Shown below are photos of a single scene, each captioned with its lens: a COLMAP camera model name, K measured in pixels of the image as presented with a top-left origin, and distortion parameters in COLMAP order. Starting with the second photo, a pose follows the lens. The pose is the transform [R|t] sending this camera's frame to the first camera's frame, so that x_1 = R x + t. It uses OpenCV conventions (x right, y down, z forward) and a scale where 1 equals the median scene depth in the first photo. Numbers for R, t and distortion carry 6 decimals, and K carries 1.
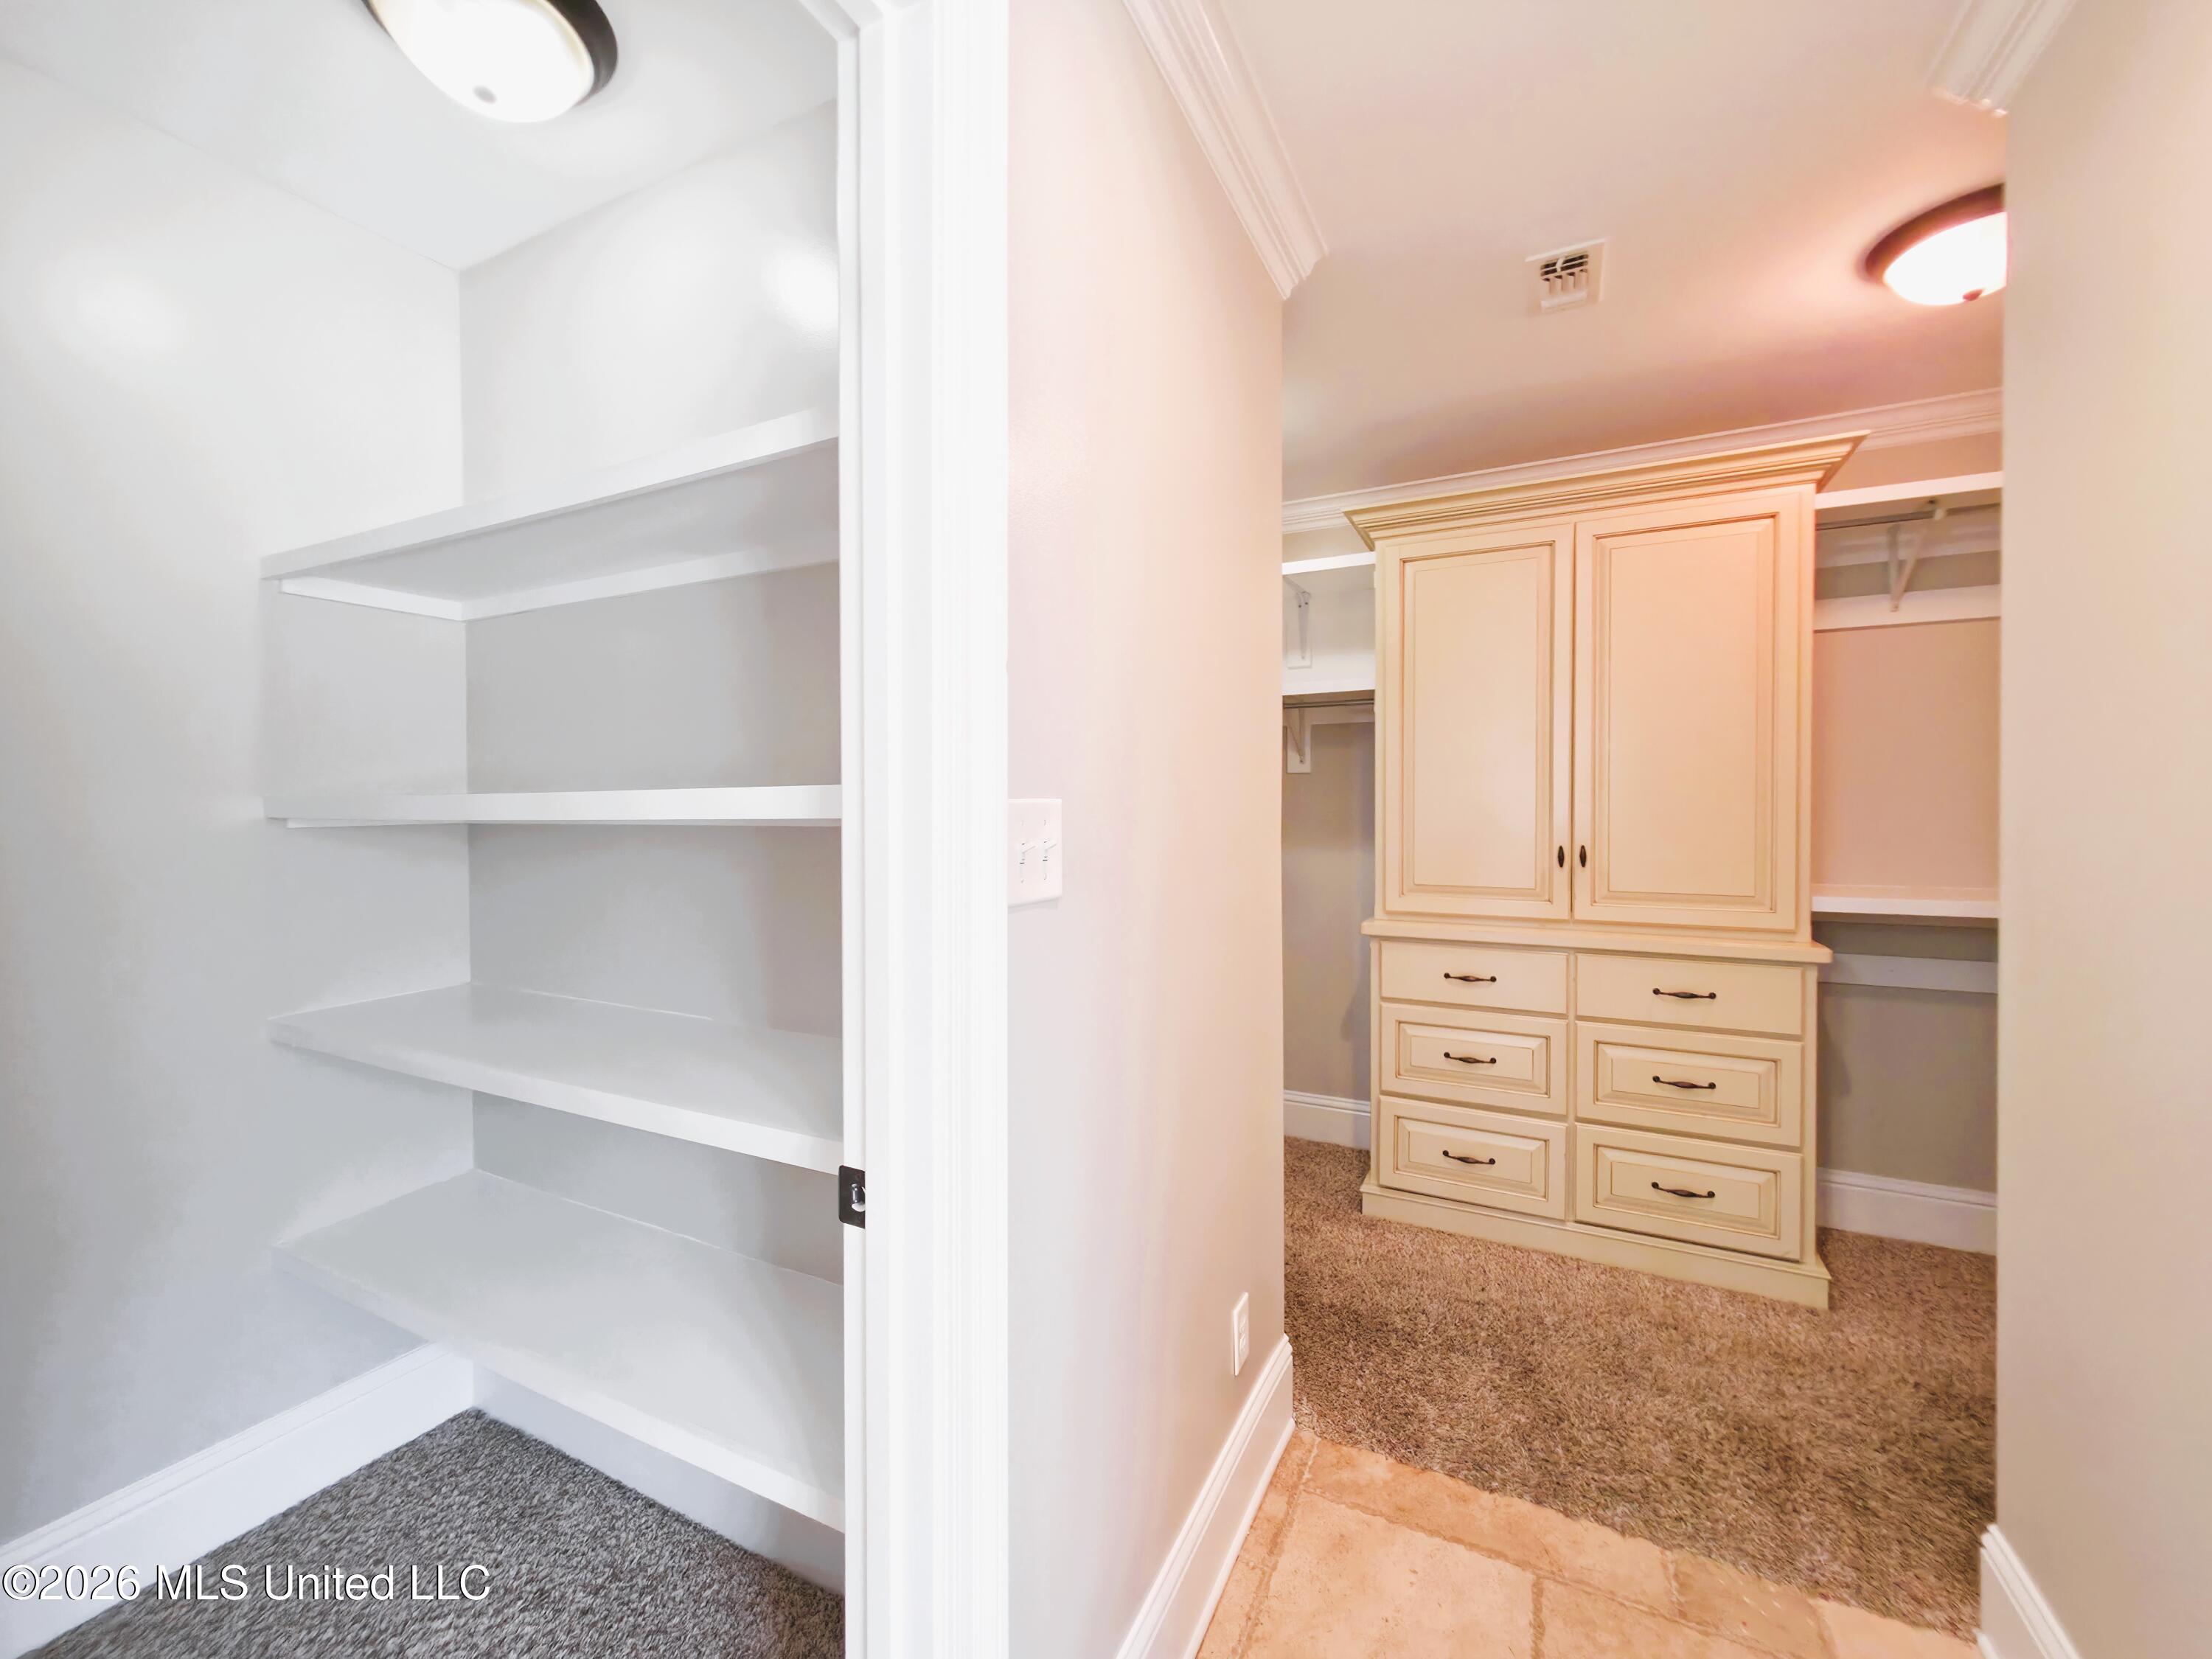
lens RADIAL K [[885.2, 0, 1114.1], [0, 885.2, 817.8], [0, 0, 1]] dist [0.001843, -0.000002]
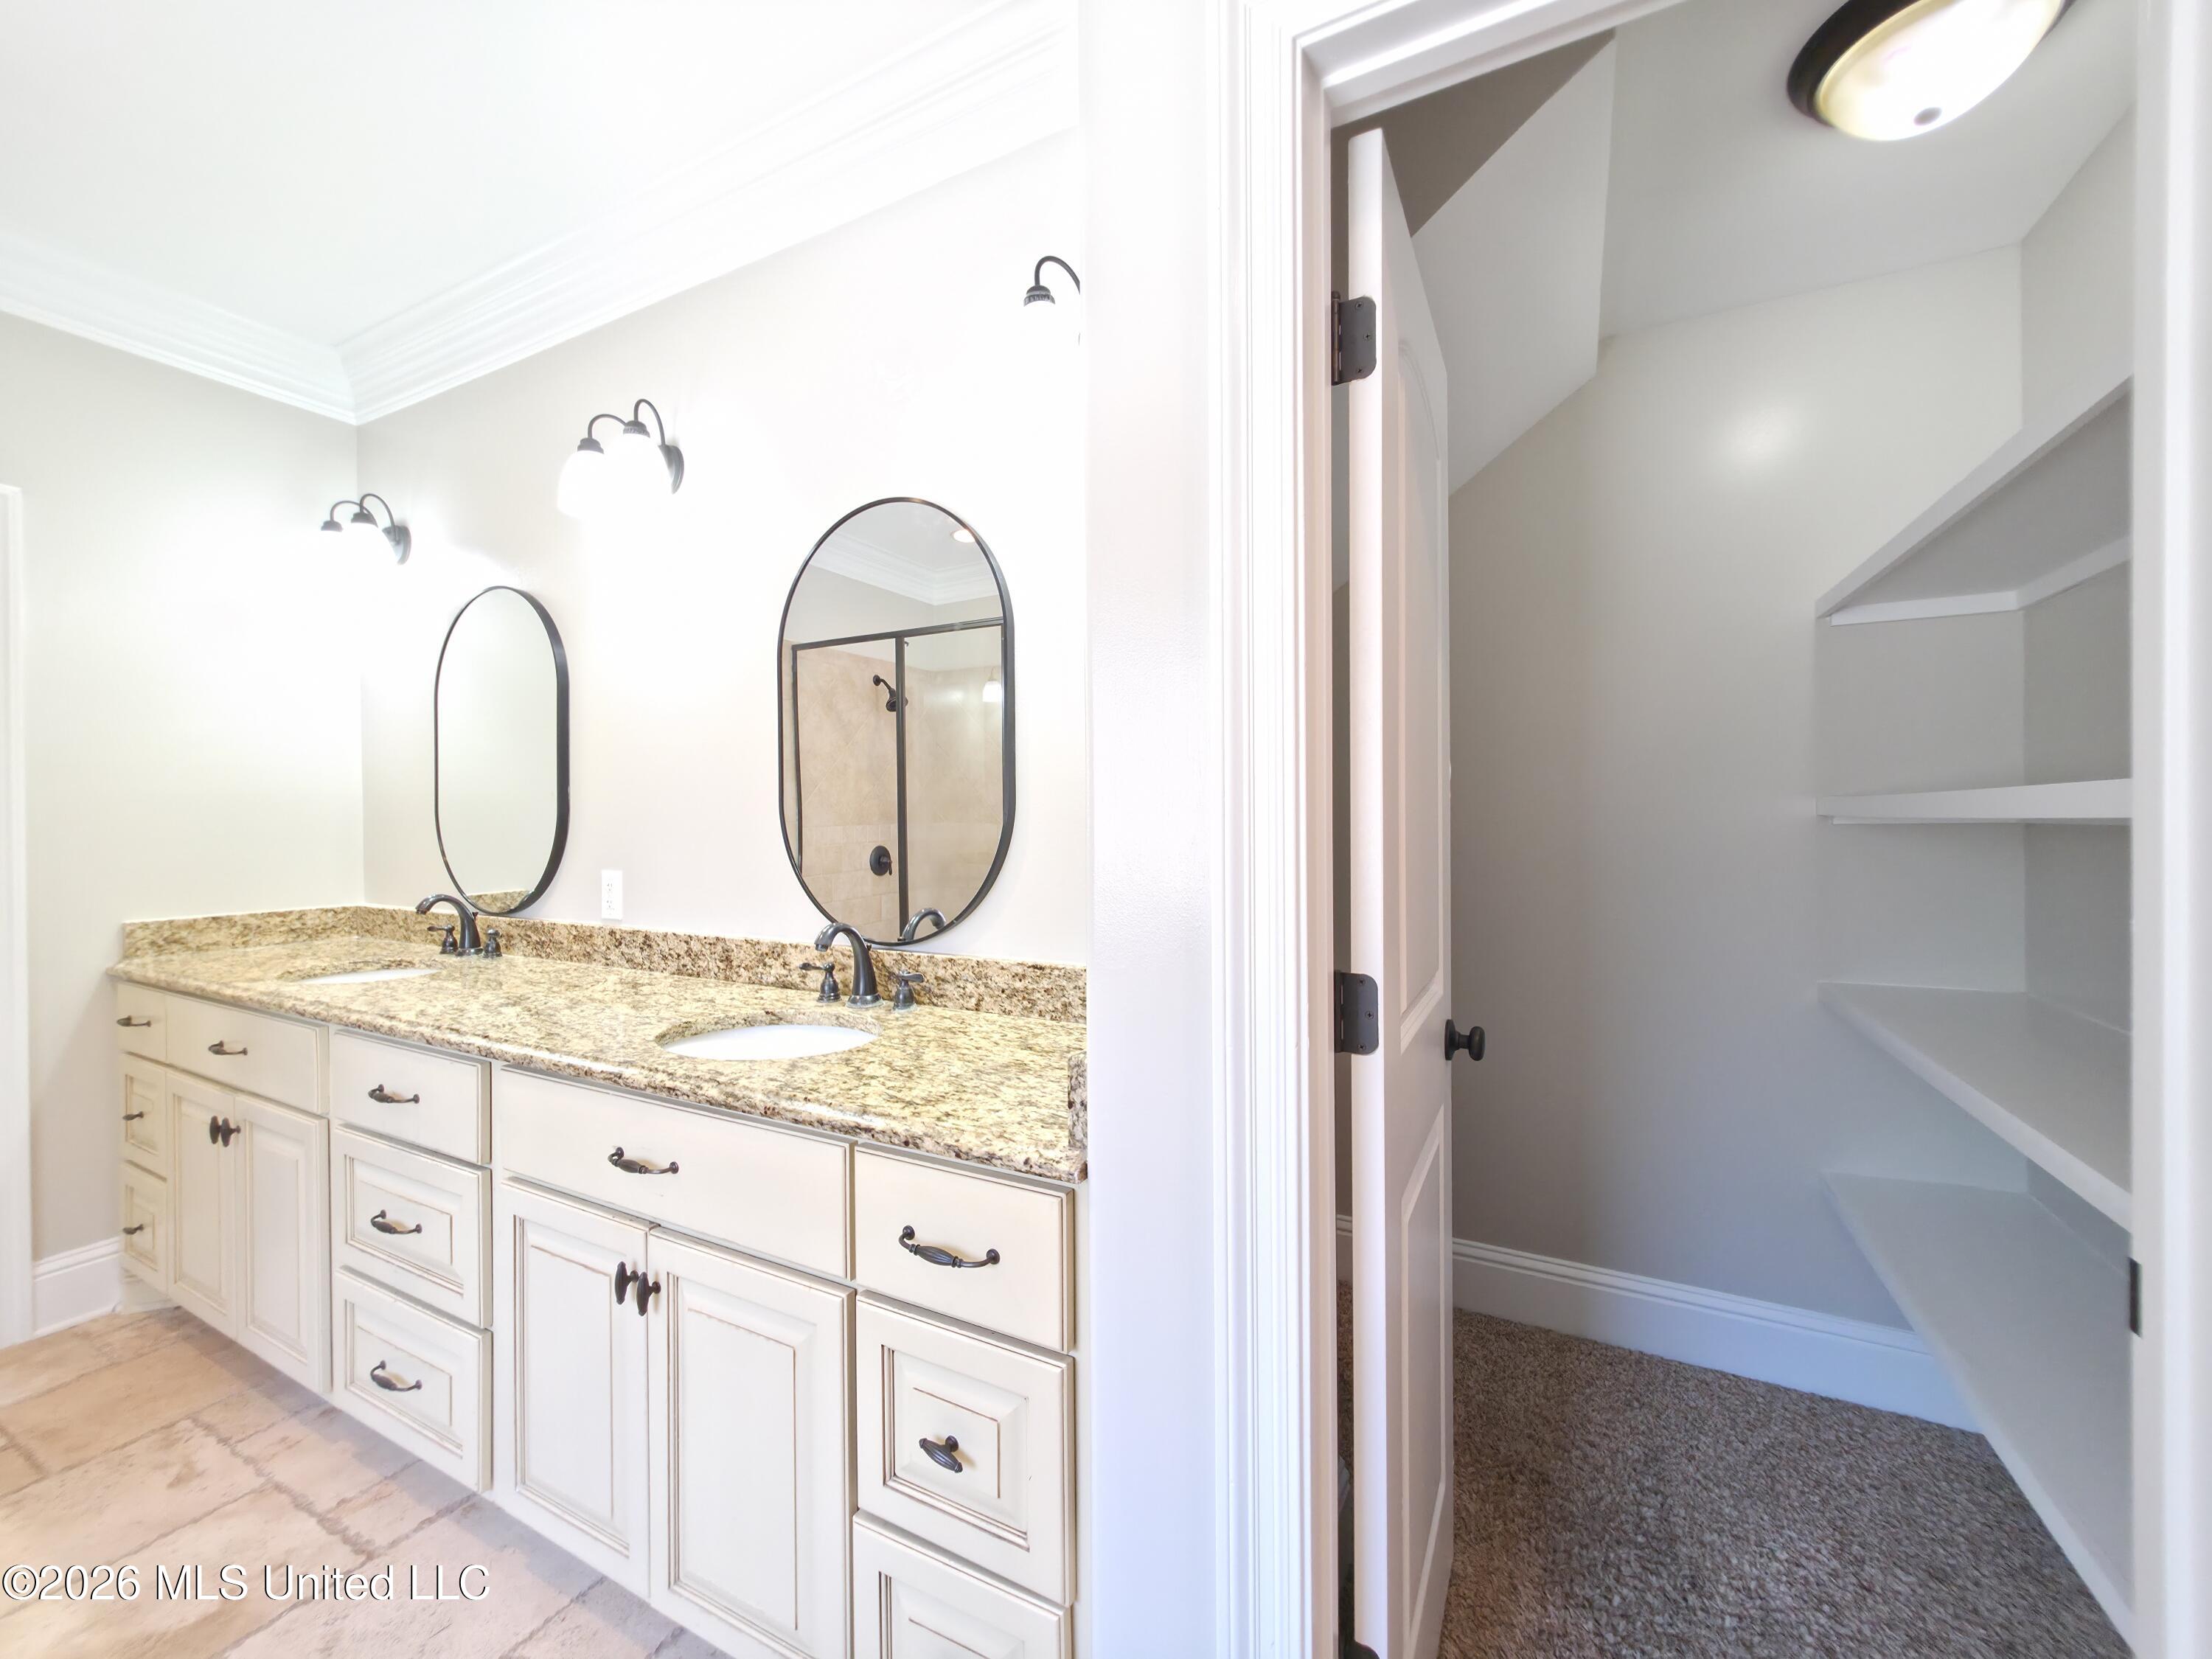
lens RADIAL K [[885.2, 0, 1116.7], [0, 885.2, 821.5], [0, 0, 1]] dist [0.001843, -0.000002]
pose [[-0.009955, 0.014403, -0.999847, 0.263682], [-0.007737, 0.999865, 0.014480, -0.001616], [0.999921, 0.007880, -0.009842, 0.055894]]
